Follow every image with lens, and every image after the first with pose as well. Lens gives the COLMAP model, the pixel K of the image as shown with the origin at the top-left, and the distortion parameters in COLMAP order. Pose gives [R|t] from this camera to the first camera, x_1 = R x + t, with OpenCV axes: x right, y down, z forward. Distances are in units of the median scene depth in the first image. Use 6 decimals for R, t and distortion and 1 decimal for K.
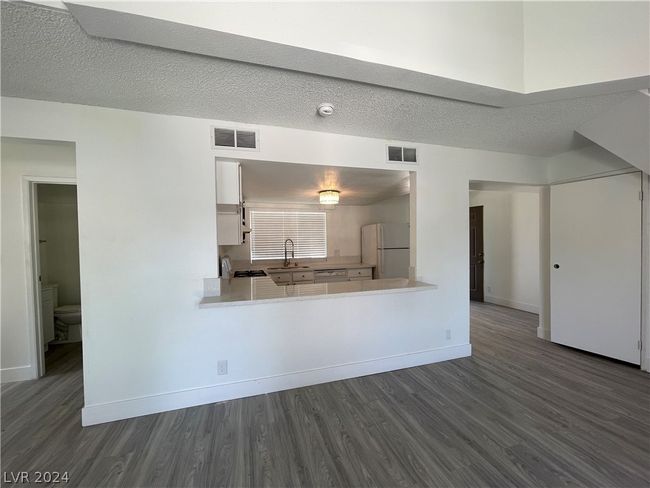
lens RADIAL K [[263.4, 0, 325.0], [0, 263.4, 247.1], [0, 0, 1]] dist [-0.002131, 0.000542]
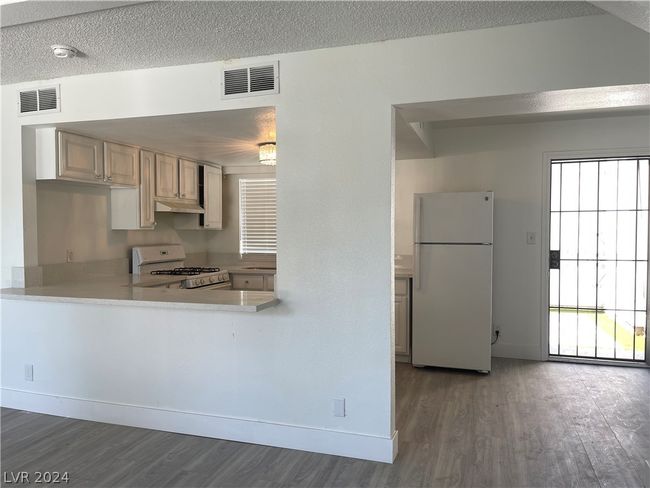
lens RADIAL K [[491.3, 0, 326.6], [0, 491.3, 245.5], [0, 0, 1]] dist [0.071633, -0.094708]
pose [[0.819568, 0.037111, -0.571779, 0.981183], [-0.025705, 0.999277, 0.028013, -0.017643], [0.572405, -0.008261, 0.819929, 0.173664]]
